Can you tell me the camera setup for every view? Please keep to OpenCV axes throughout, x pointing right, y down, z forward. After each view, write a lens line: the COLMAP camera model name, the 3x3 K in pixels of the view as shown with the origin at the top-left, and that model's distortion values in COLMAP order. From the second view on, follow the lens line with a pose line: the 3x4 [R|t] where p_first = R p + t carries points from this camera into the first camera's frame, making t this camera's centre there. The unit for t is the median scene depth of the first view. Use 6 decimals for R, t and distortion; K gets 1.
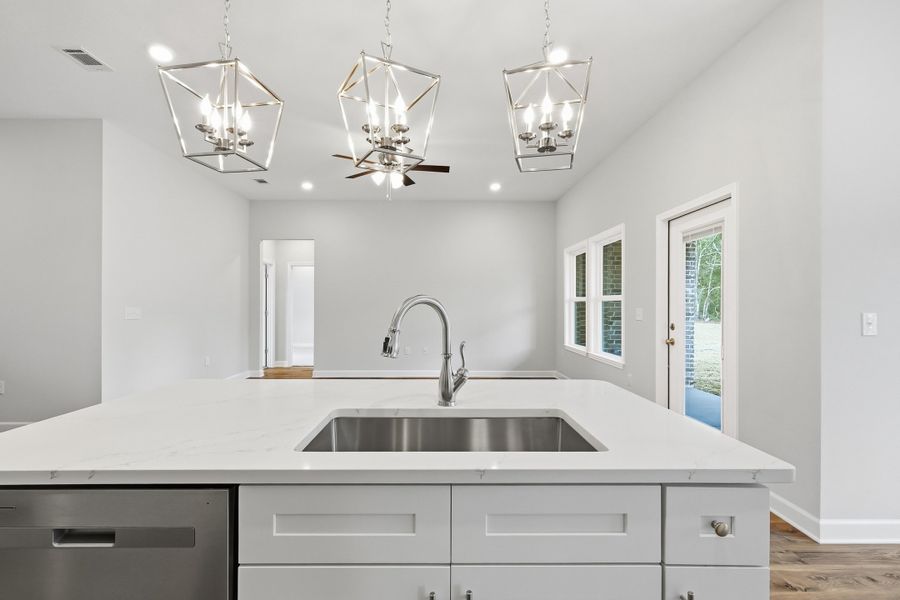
lens RADIAL K [[409.1, 0, 450.0], [0, 409.1, 300.0], [0, 0, 1]] dist [0.043702, 0.000172]
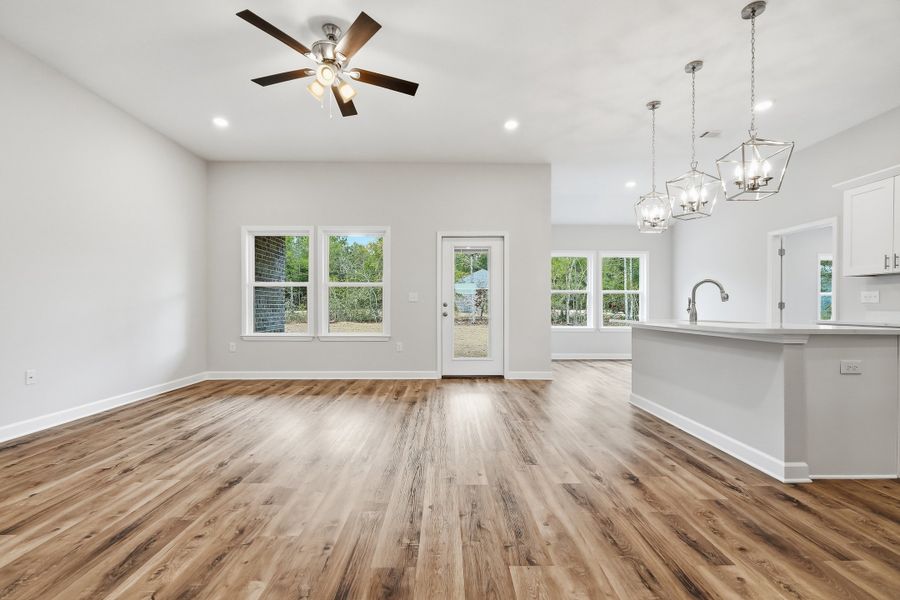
lens RADIAL K [[382.0, 0, 452.6], [0, 382.0, 309.4], [0, 0, 1]] dist [-0.001326, 0.000524]
pose [[-0.004296, -0.008509, 0.999955, -0.620411], [-0.012747, 0.999883, 0.008454, 0.046594], [-0.999910, -0.012711, -0.004404, 0.655047]]
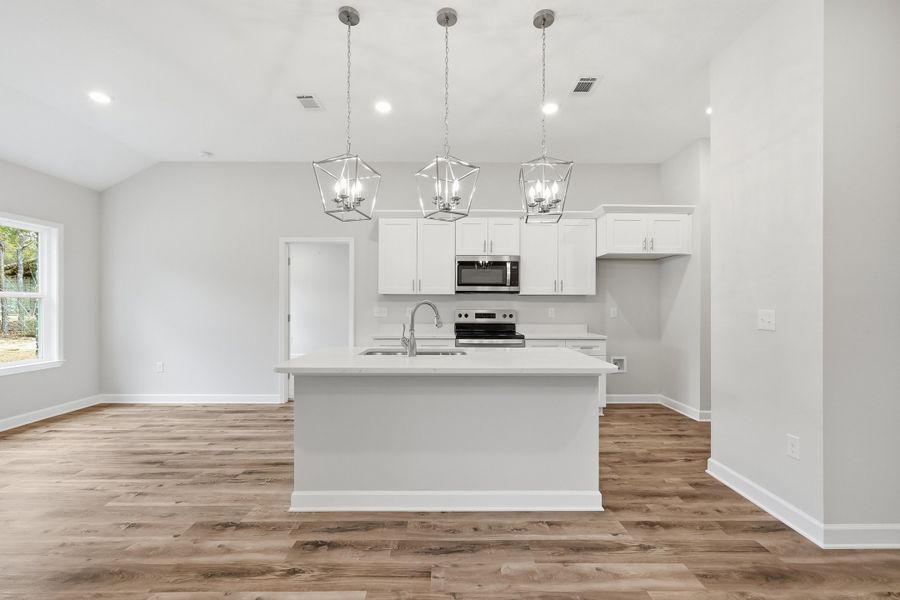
lens RADIAL K [[381.1, 0, 451.2], [0, 381.1, 303.6], [0, 0, 1]] dist [0.000481, 0.000242]
pose [[-0.999952, -0.007378, 0.006401, -0.055578], [-0.007458, 0.999894, -0.012510, 0.009376], [-0.006308, -0.012557, -0.999901, 0.719758]]
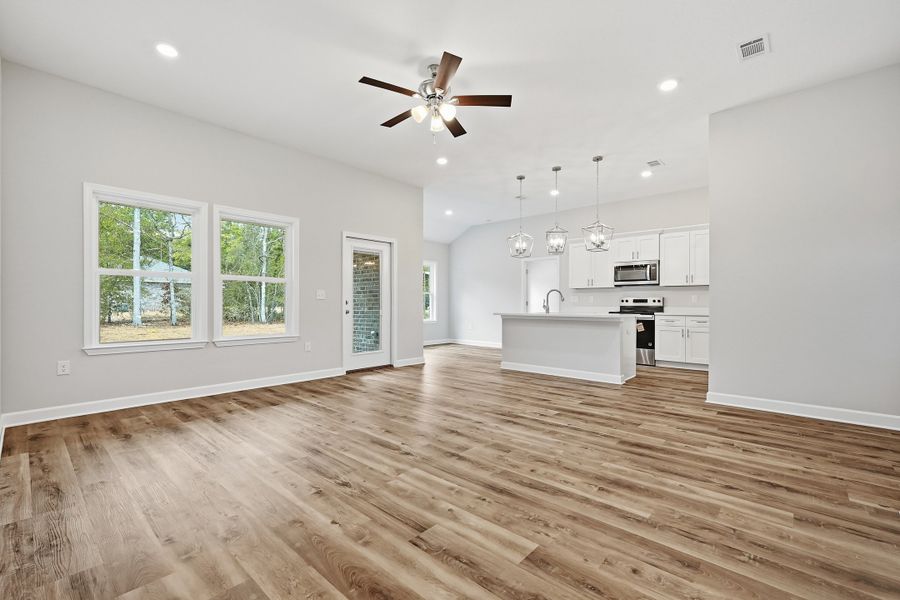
lens RADIAL K [[386.5, 0, 451.5], [0, 386.5, 305.0], [0, 0, 1]] dist [-0.002455, 0.000145]
pose [[-0.733025, -0.003991, 0.680190, -0.541091], [-0.011226, 0.999918, -0.006231, 0.053215], [-0.680109, -0.012203, -0.733010, 1.232140]]
